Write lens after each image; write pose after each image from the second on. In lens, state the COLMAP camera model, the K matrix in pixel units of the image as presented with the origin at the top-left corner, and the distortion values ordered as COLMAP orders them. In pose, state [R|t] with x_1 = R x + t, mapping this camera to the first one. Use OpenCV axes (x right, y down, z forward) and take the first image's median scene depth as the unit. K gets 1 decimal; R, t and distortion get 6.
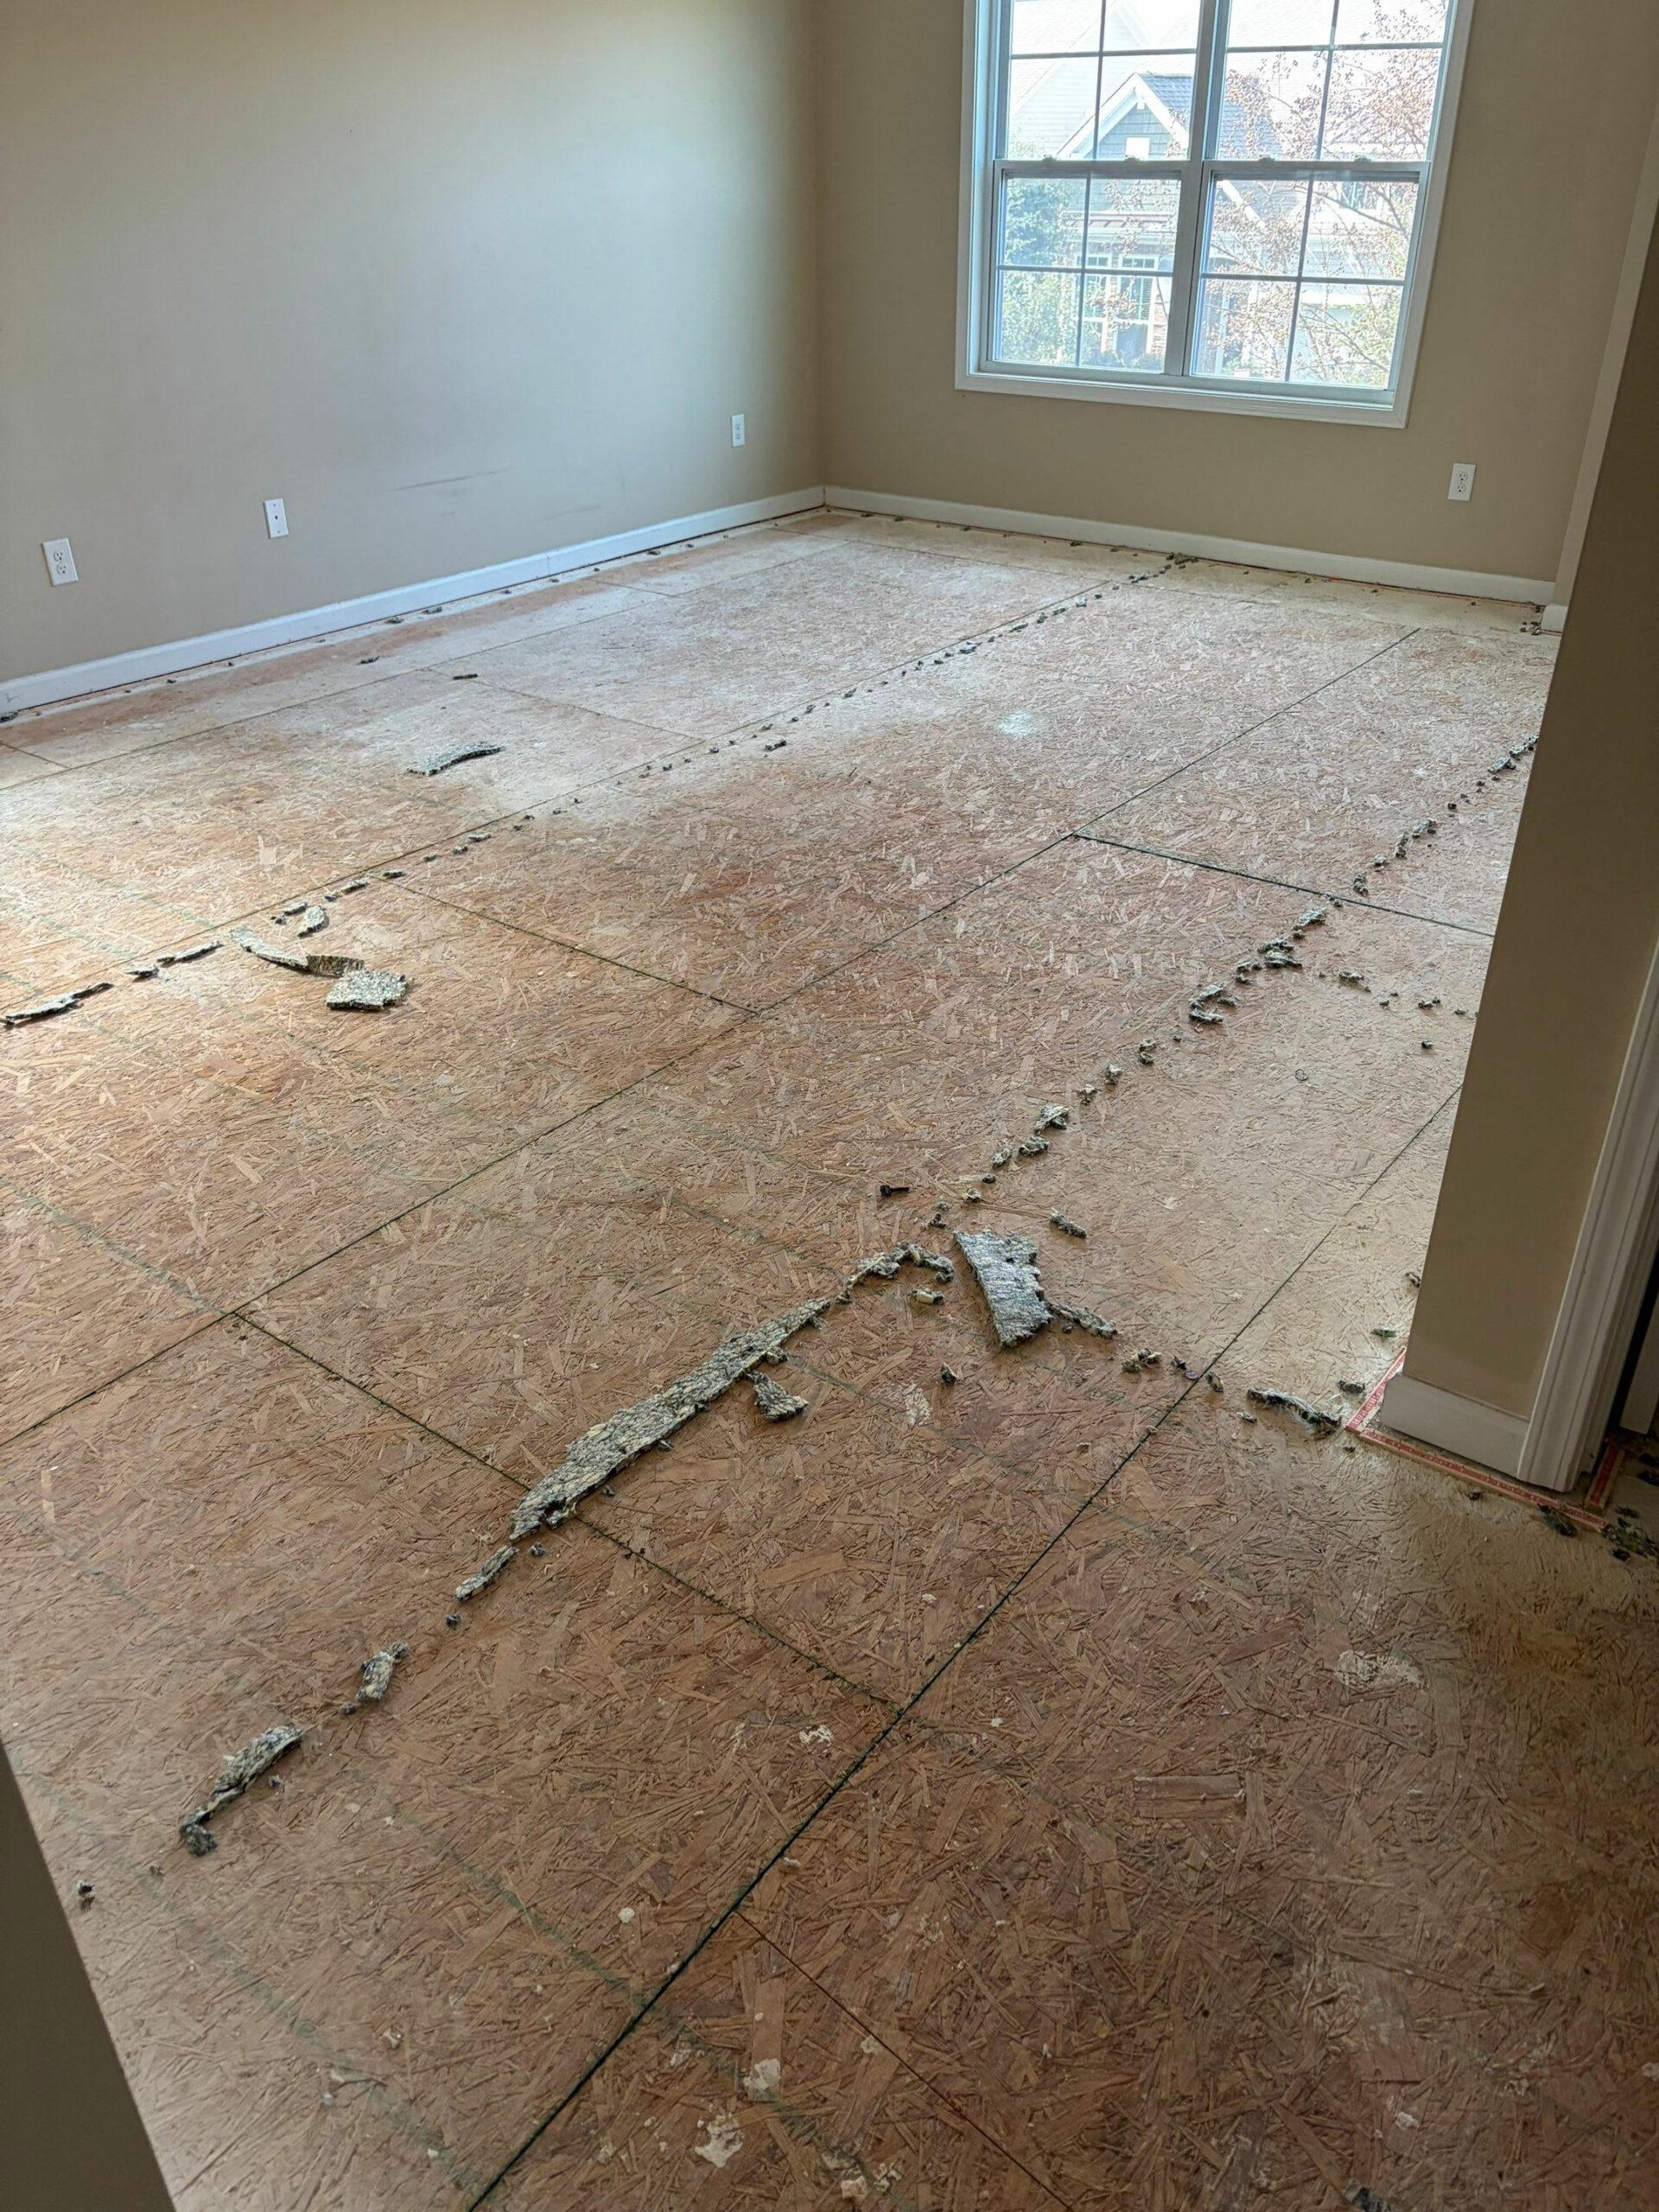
lens RADIAL K [[1615.9, 0, 832.7], [0, 1615.9, 1173.5], [0, 0, 1]] dist [-0.002445, 0.007194]
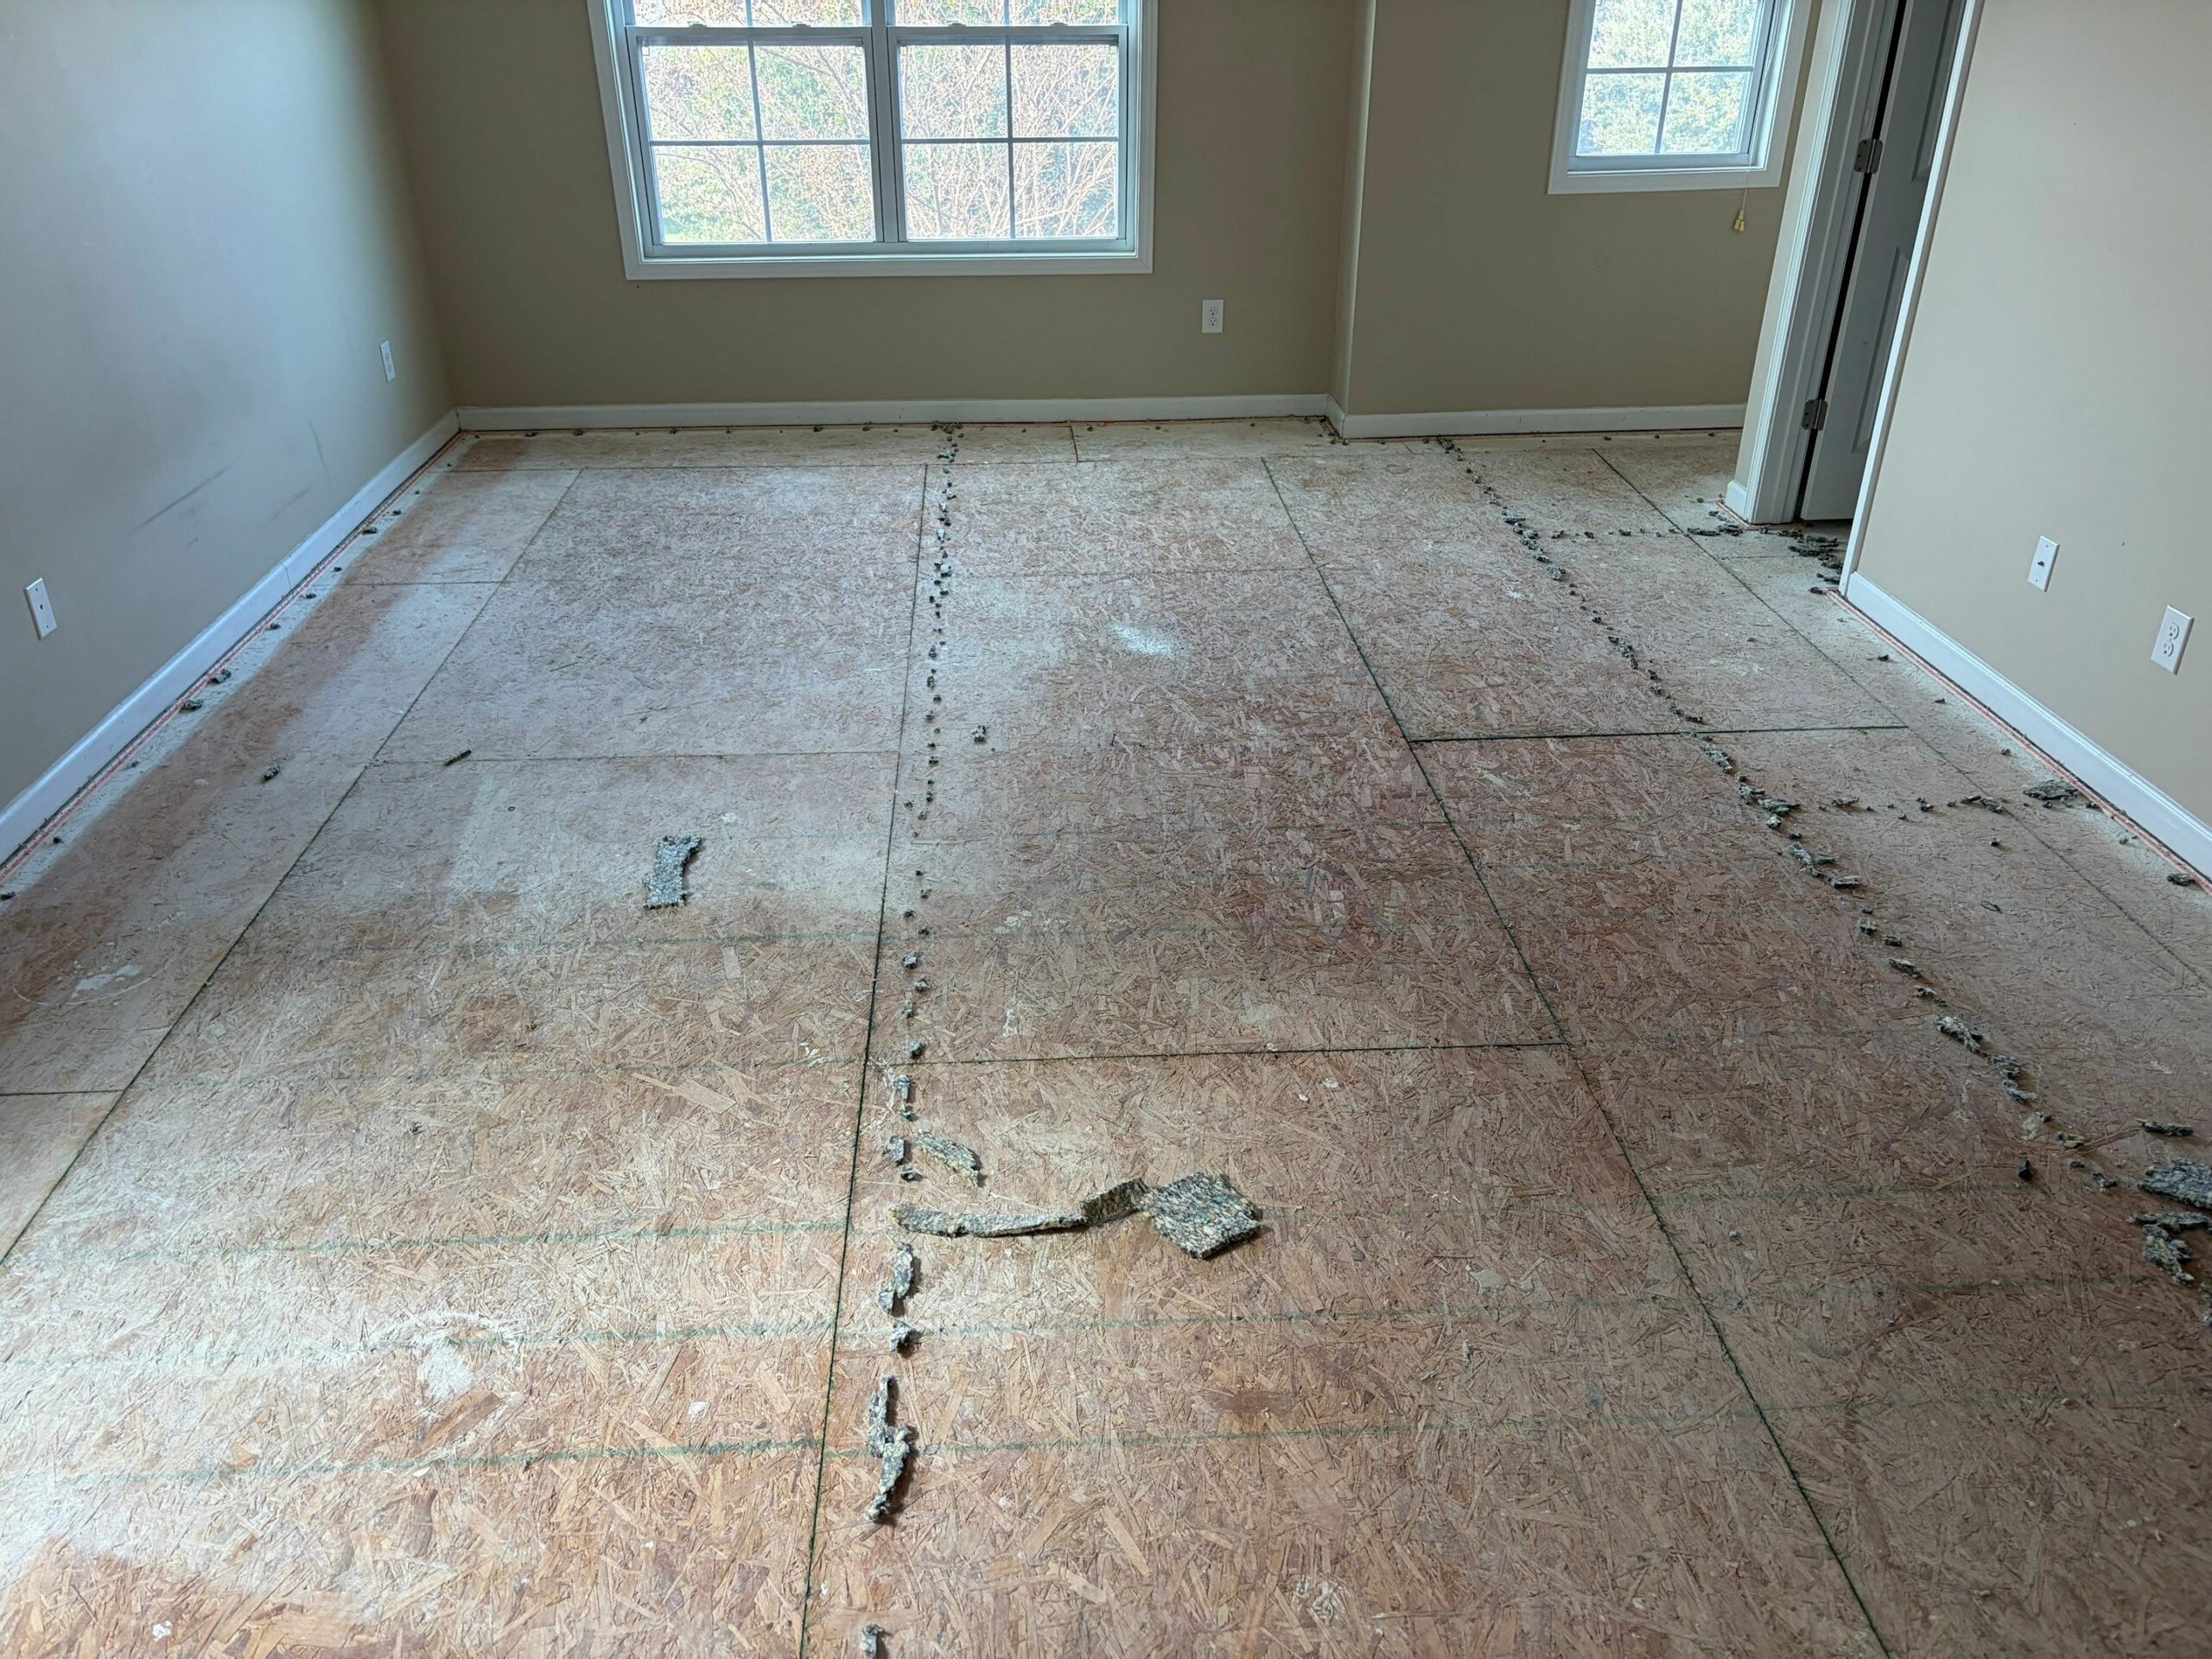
lens RADIAL K [[1678.9, 0, 1106.0], [0, 1678.9, 829.5], [0, 0, 1]] dist [0.072015, -0.100060]
pose [[0.763592, -0.300646, 0.571436, -0.508010], [0.348846, 0.936799, 0.026720, -0.224350], [-0.543354, 0.178940, 0.820211, 0.266024]]
